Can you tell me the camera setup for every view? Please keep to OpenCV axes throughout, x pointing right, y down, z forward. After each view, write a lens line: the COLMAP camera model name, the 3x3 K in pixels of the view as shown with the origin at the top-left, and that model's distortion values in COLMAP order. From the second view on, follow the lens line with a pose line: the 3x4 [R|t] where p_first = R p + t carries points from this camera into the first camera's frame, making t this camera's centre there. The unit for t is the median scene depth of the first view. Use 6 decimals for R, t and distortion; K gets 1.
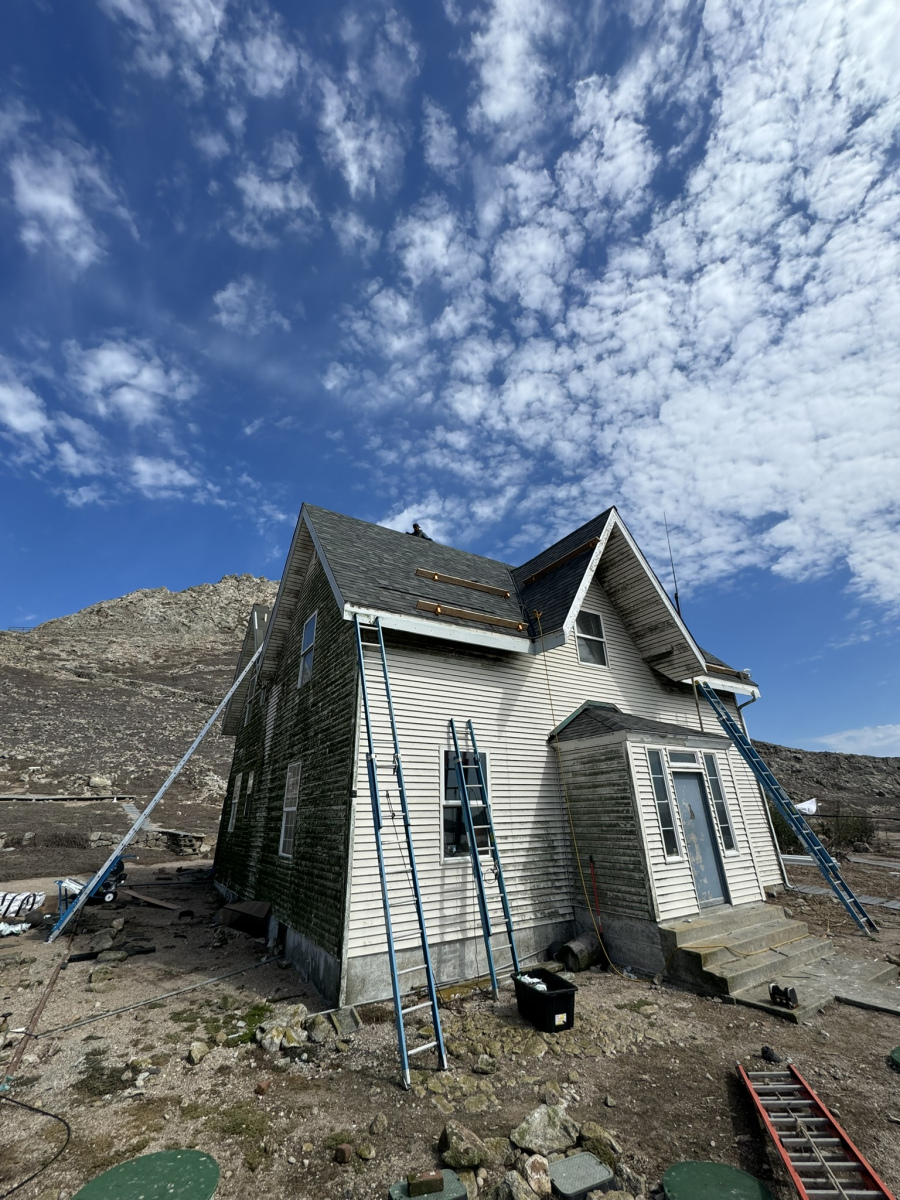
lens RADIAL K [[474.7, 0, 450.0], [0, 474.7, 600.0], [0, 0, 1]] dist [0.000277, 0.000071]
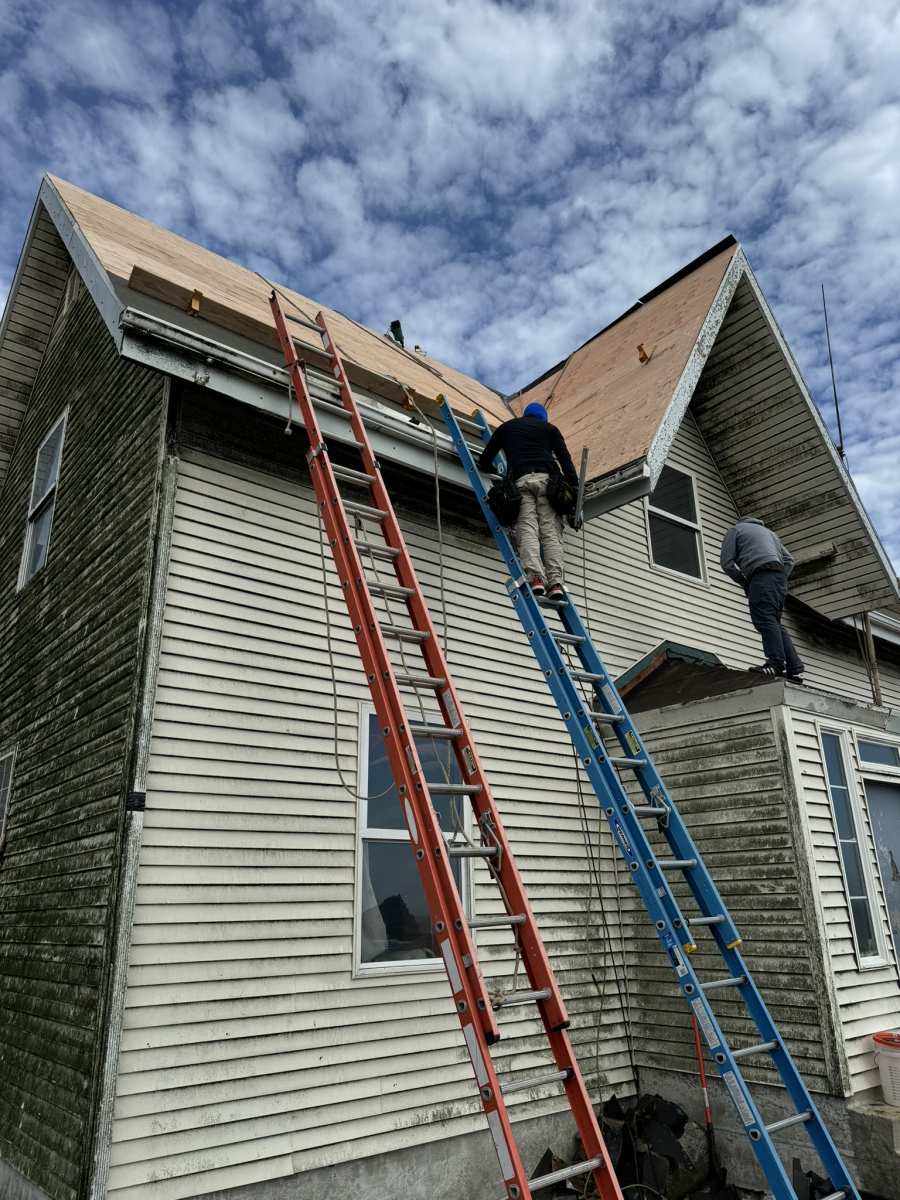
lens RADIAL K [[843.9, 0, 450.0], [0, 843.9, 600.0], [0, 0, 1]] dist [0.041739, -0.051858]
pose [[0.991331, 0.043769, 0.123884, -0.038206], [-0.053109, 0.995908, 0.073126, 0.157237], [-0.120176, -0.079072, 0.989599, 0.262375]]
